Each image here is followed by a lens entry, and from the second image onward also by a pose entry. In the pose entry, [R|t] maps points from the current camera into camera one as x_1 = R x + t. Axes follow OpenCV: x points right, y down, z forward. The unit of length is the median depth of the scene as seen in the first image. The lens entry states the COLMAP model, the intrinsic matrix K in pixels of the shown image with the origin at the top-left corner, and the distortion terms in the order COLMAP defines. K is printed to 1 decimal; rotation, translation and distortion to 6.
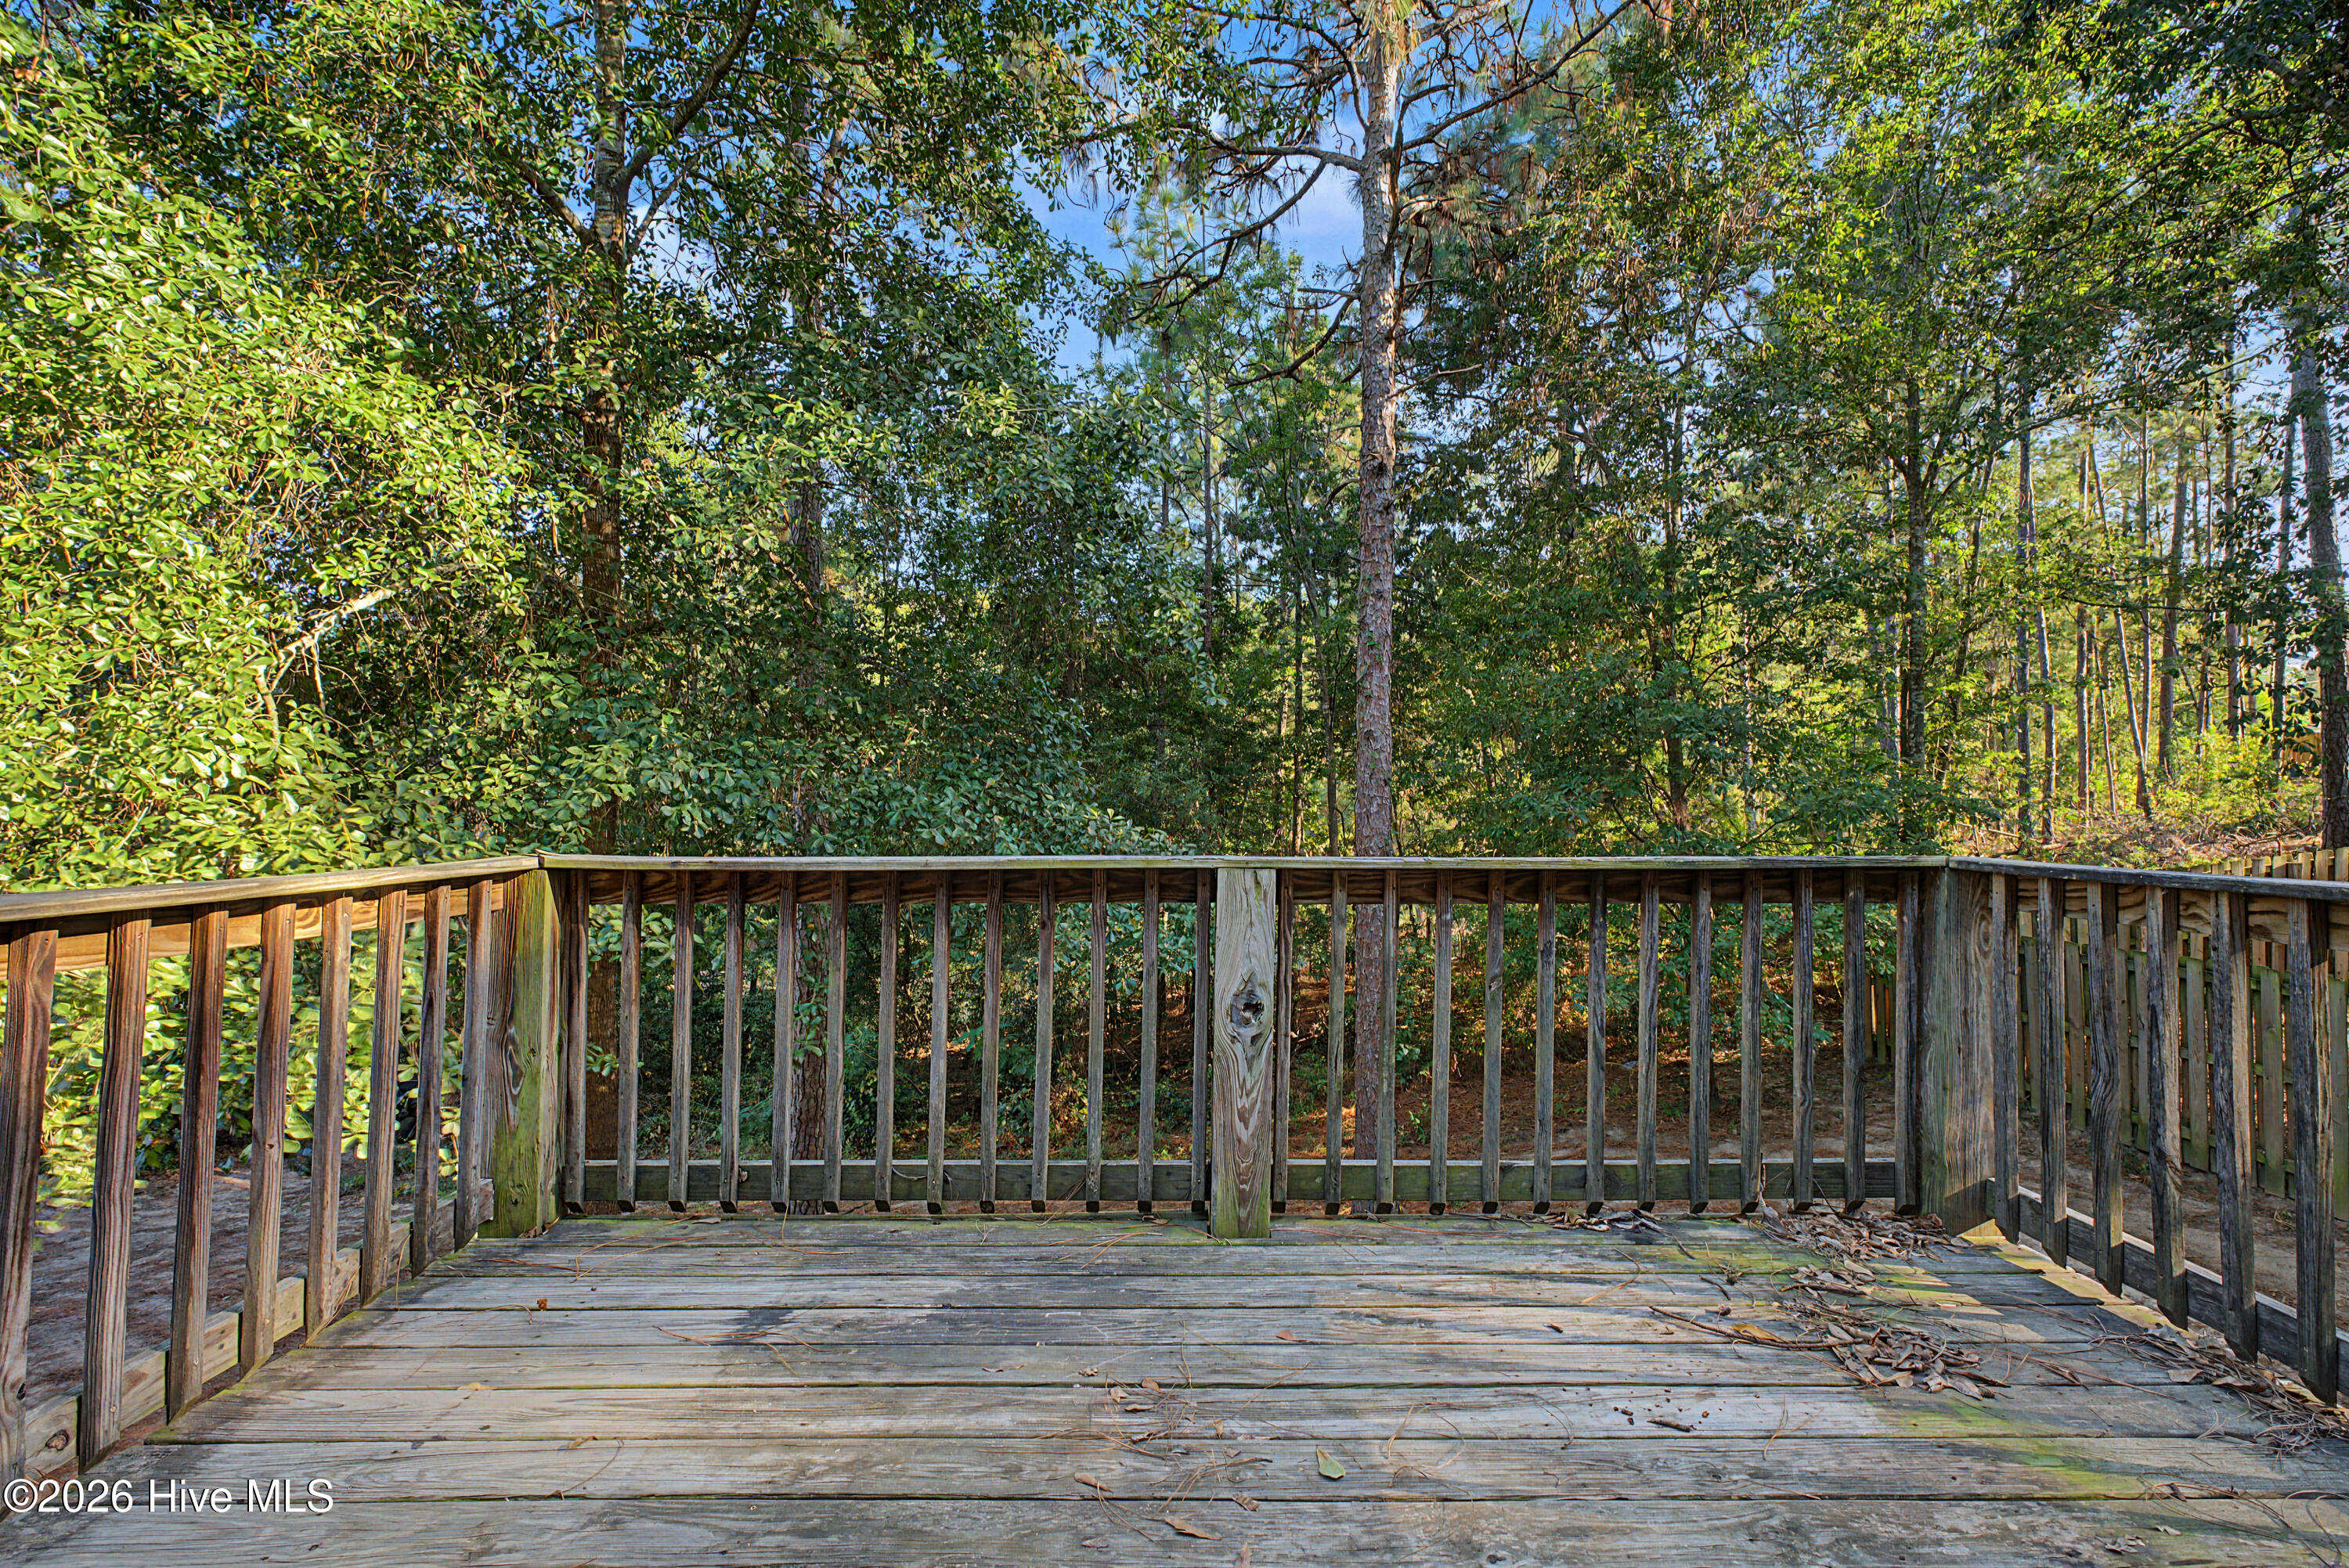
lens RADIAL K [[996.8, 0, 1177.2], [0, 996.8, 789.2], [0, 0, 1]] dist [-0.002220, 0.000163]
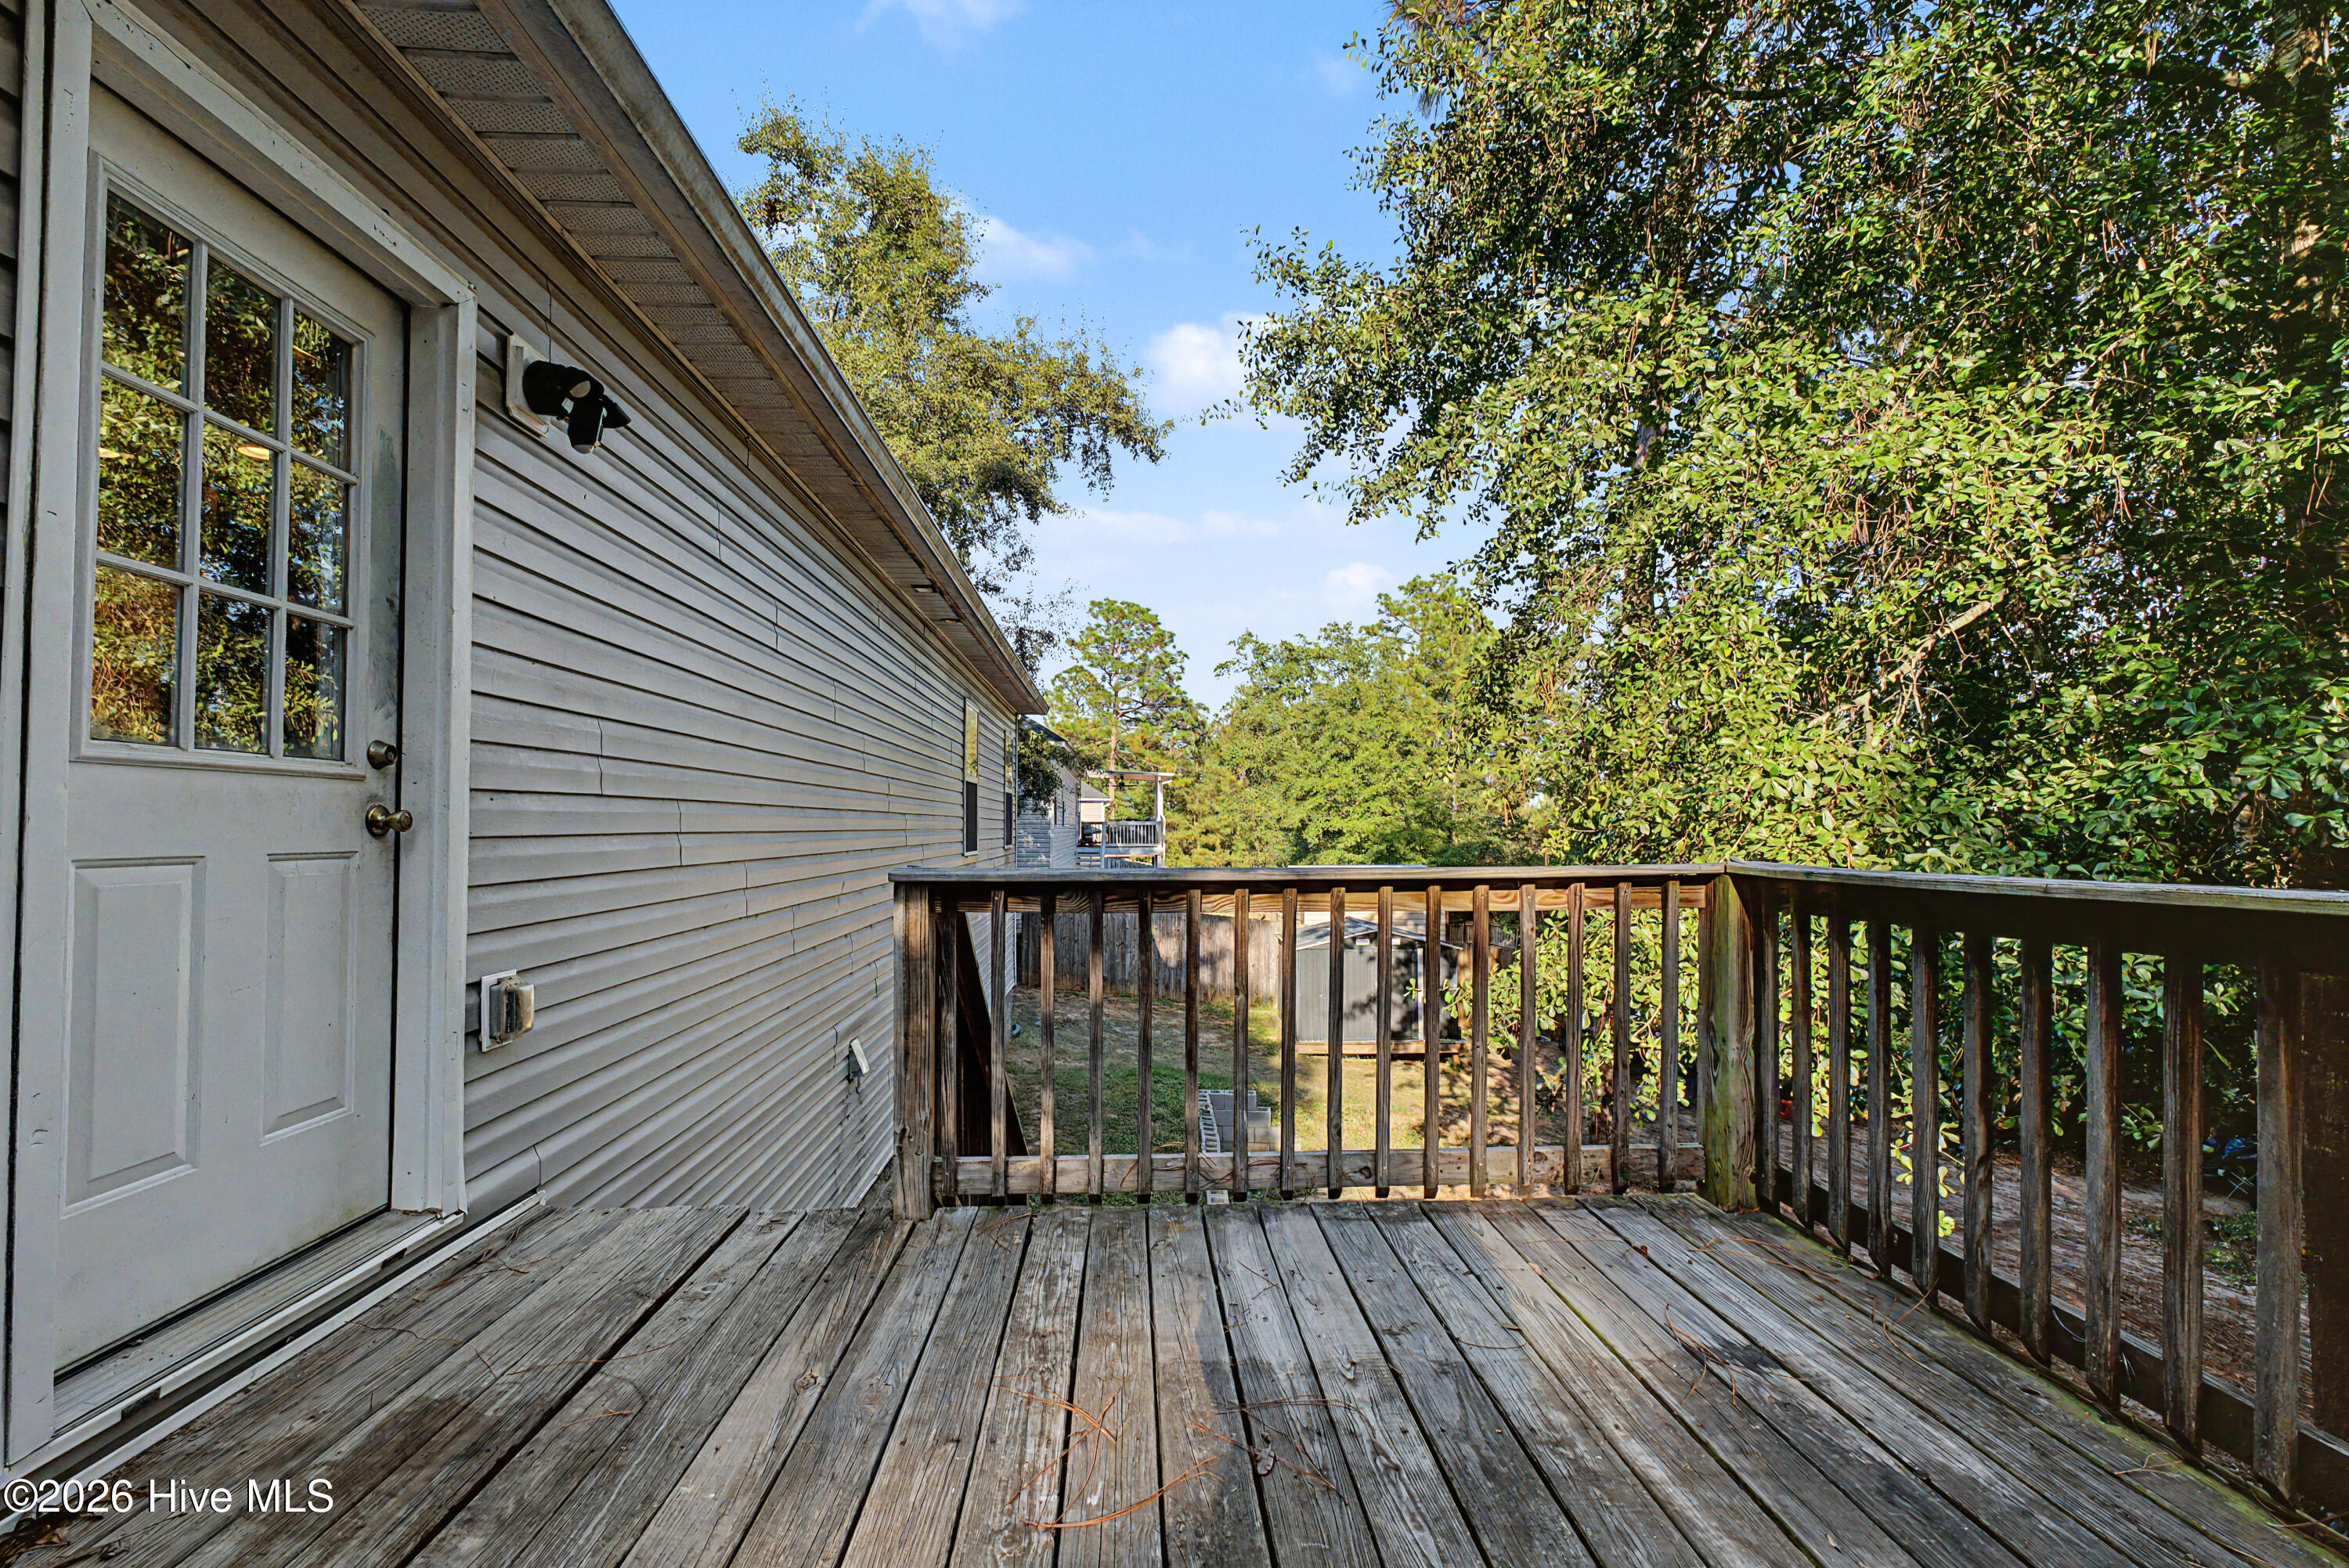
lens RADIAL K [[996.8, 0, 1177.2], [0, 996.8, 789.2], [0, 0, 1]] dist [-0.002220, 0.000163]
pose [[0.046829, -0.052503, -0.997522, 0.477906], [0.032627, 0.998165, -0.051005, 0.028354], [0.998370, -0.030158, 0.048456, 0.401759]]
